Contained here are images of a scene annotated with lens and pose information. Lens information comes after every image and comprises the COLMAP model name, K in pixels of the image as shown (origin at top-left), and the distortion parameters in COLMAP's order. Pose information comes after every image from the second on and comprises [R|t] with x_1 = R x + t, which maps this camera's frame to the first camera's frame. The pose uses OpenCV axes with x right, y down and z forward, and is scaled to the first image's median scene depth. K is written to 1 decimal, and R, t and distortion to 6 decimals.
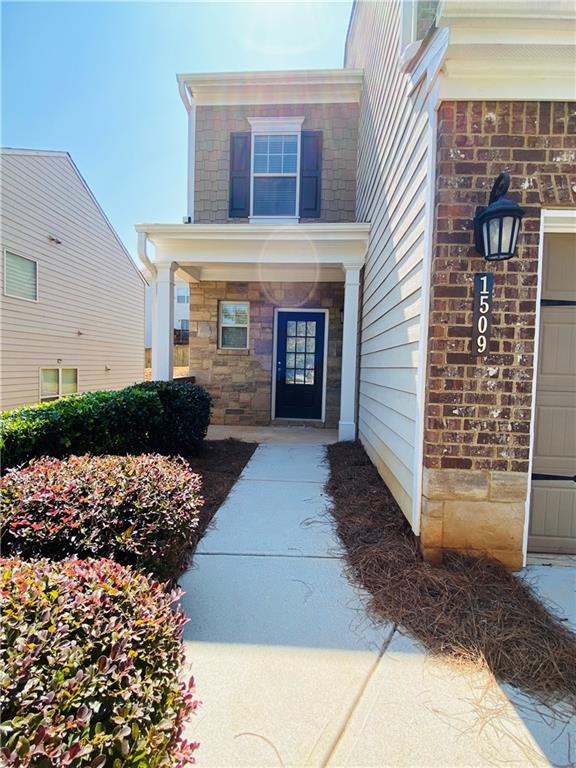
lens RADIAL K [[359.1, 0, 288.0], [0, 359.1, 384.0], [0, 0, 1]] dist [0.014019, -0.012684]
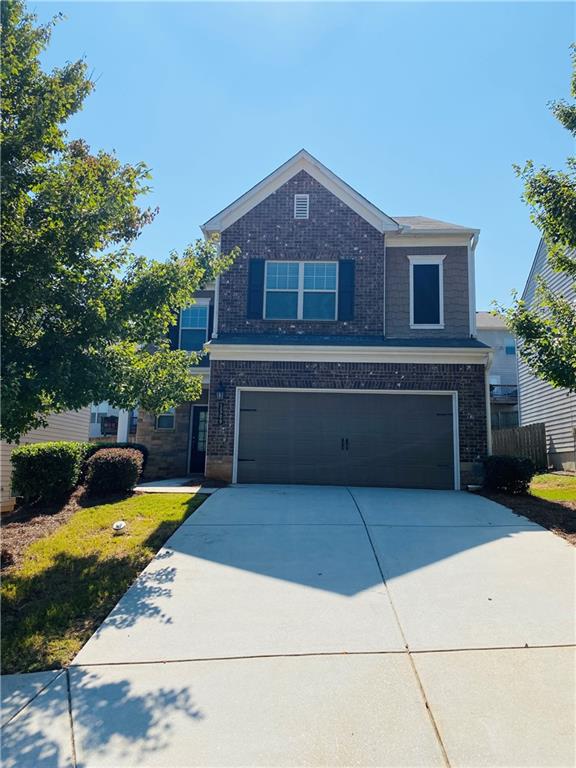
lens RADIAL K [[571.4, 0, 288.0], [0, 571.4, 384.0], [0, 0, 1]] dist [0.002377, 0.000069]
pose [[0.999871, -0.002263, 0.015907, 0.361620], [0.005442, 0.979209, -0.202783, 0.227721], [-0.015118, 0.202843, 0.979094, -1.561667]]
